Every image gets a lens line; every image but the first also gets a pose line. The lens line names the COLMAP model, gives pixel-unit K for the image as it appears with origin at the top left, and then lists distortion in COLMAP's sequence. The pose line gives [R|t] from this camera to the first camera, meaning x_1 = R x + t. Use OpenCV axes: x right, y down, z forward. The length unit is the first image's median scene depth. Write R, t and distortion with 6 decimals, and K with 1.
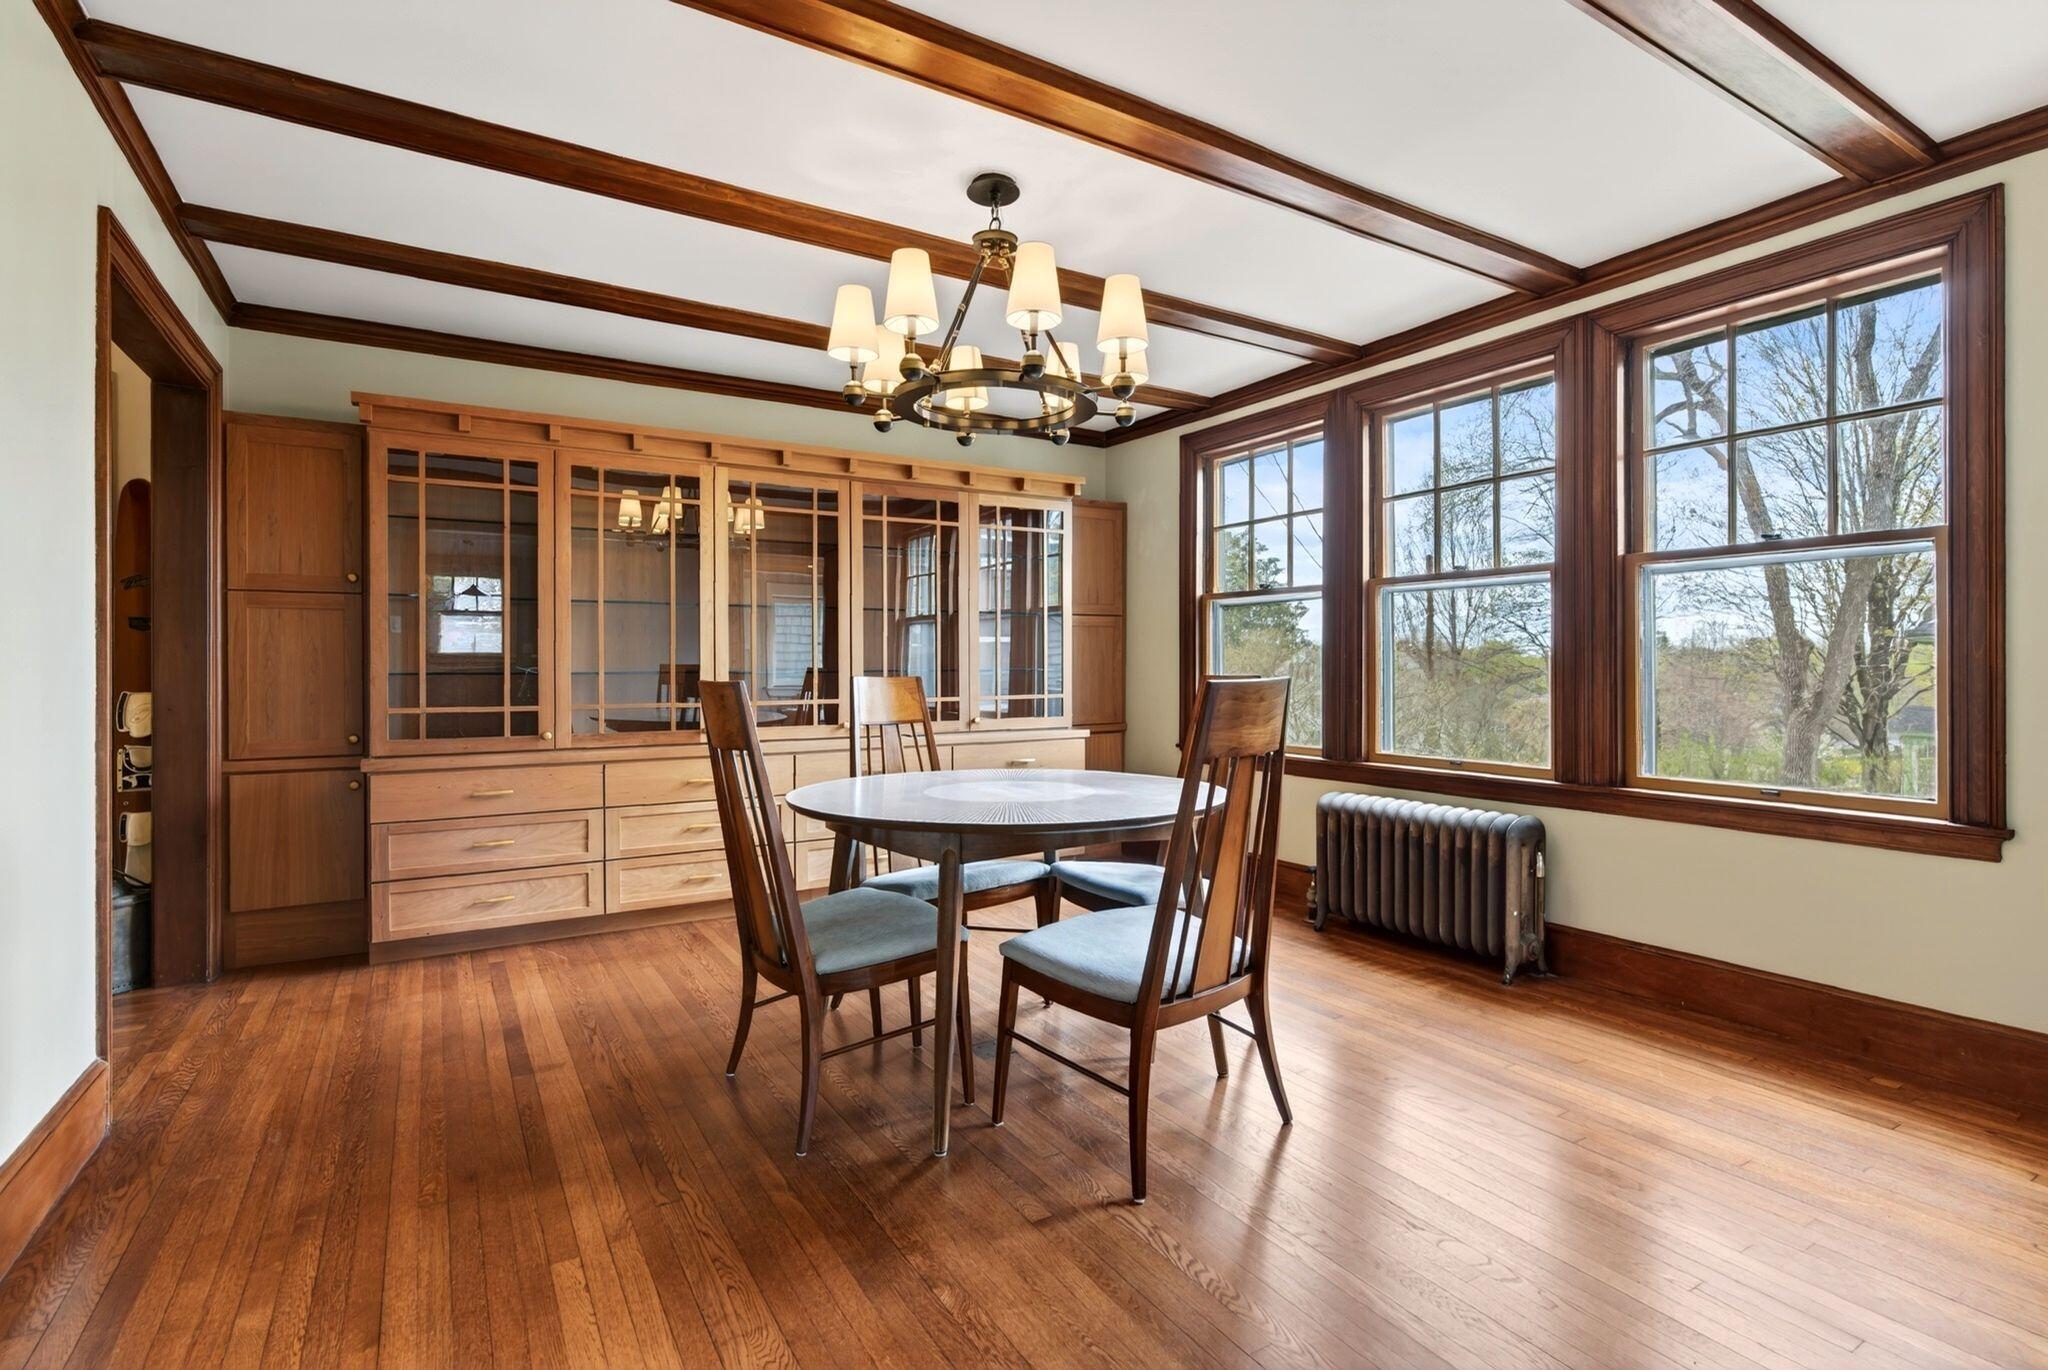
lens RADIAL K [[949.8, 0, 1022.7], [0, 949.8, 680.0], [0, 0, 1]] dist [-0.016430, 0.006196]
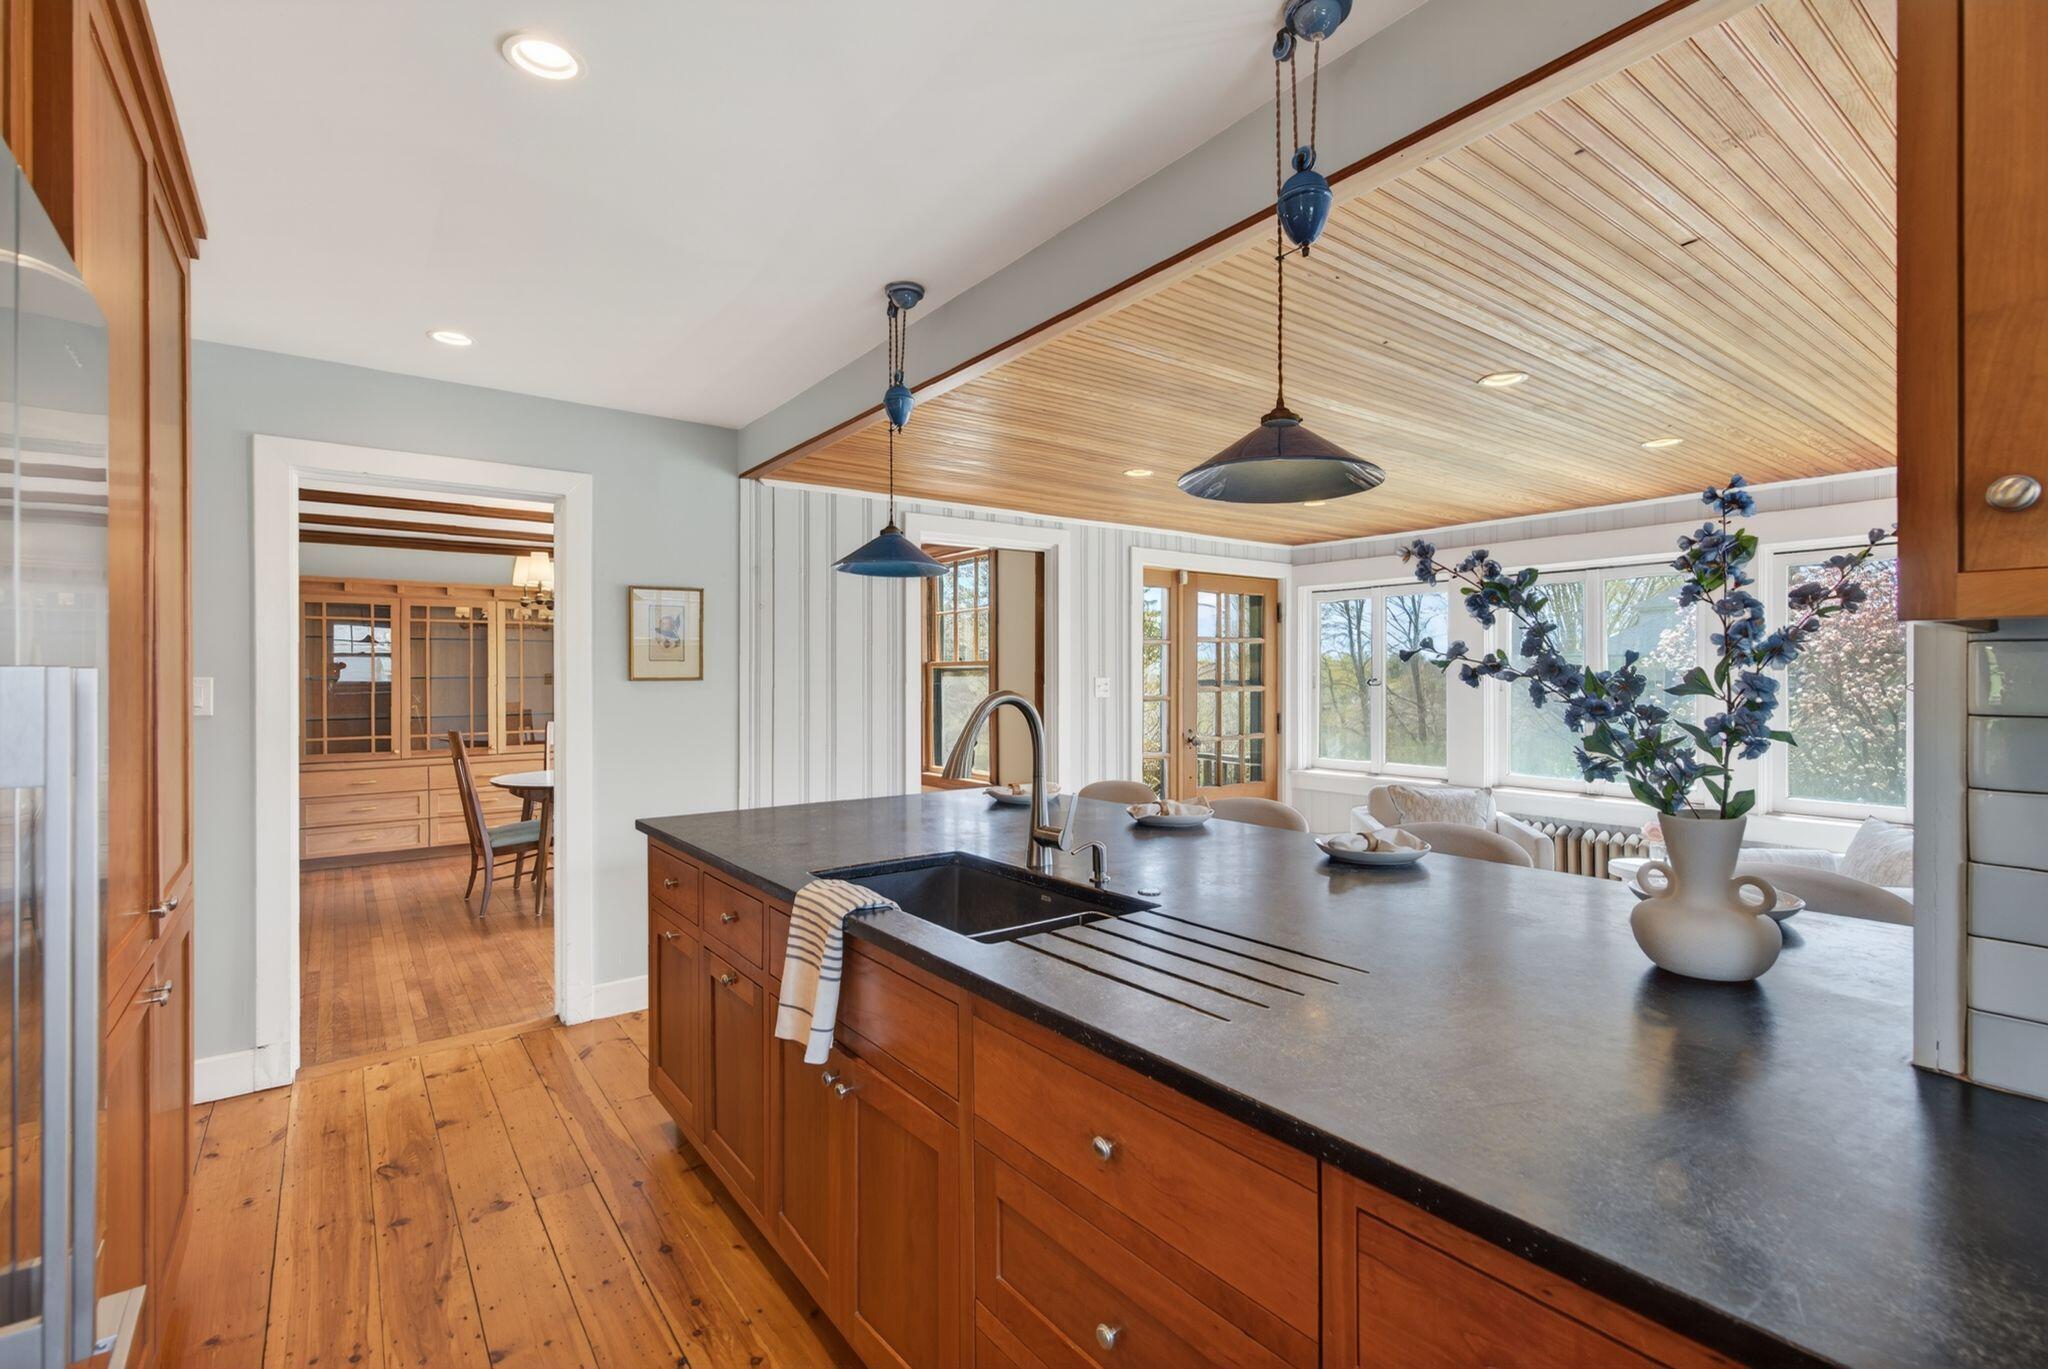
lens RADIAL K [[921.6, 0, 1027.2], [0, 921.6, 672.1], [0, 0, 1]] dist [-0.001260, 0.000349]
pose [[0.996915, -0.005085, 0.078322, 0.607097], [0.005775, 0.999947, -0.008575, -0.076174], [-0.078275, 0.009001, 0.996891, -0.925856]]
